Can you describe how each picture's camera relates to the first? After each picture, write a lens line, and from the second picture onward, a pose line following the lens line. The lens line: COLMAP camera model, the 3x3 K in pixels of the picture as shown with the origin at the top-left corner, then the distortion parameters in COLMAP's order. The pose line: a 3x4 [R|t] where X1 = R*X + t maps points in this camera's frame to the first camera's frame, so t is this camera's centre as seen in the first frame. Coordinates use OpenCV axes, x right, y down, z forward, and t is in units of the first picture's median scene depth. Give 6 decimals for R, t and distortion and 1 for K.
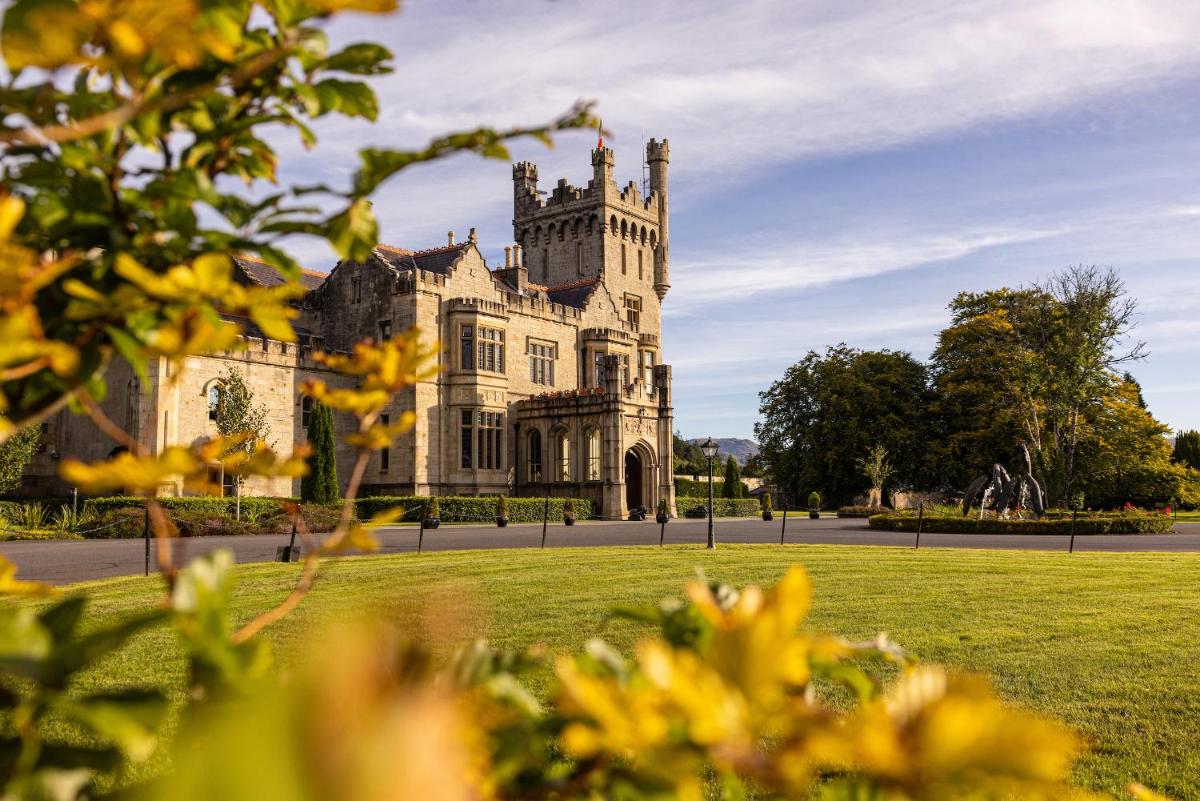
lens RADIAL K [[1107.9, 0, 516.6], [0, 1107.9, 301.6], [0, 0, 1]] dist [-0.026638, -0.002856]
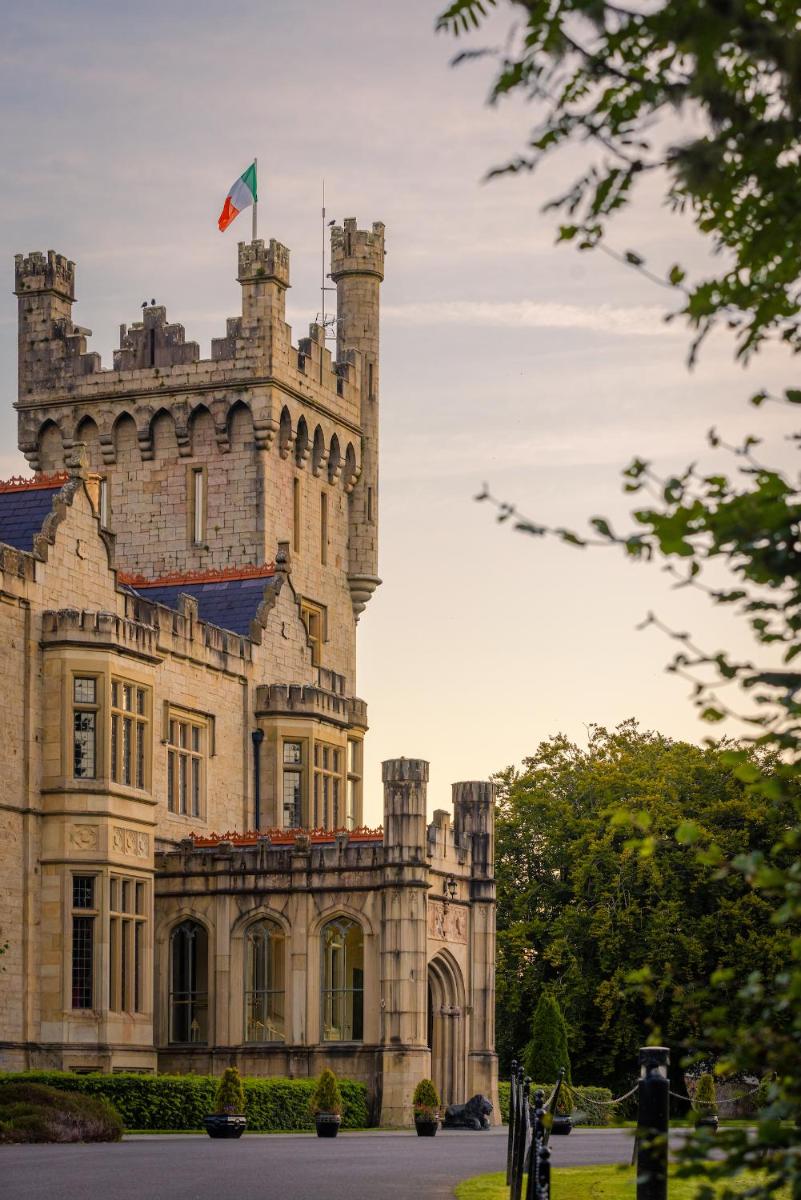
lens RADIAL K [[3339.5, 0, 400.5], [0, 3339.5, 600.0], [0, 0, 1]] dist [-0.191277, -0.763706]
pose [[0.943010, 0.051717, 0.328721, -0.308755], [-0.059166, 0.998167, 0.012691, -0.027218], [-0.327462, -0.031417, 0.944342, -0.218176]]
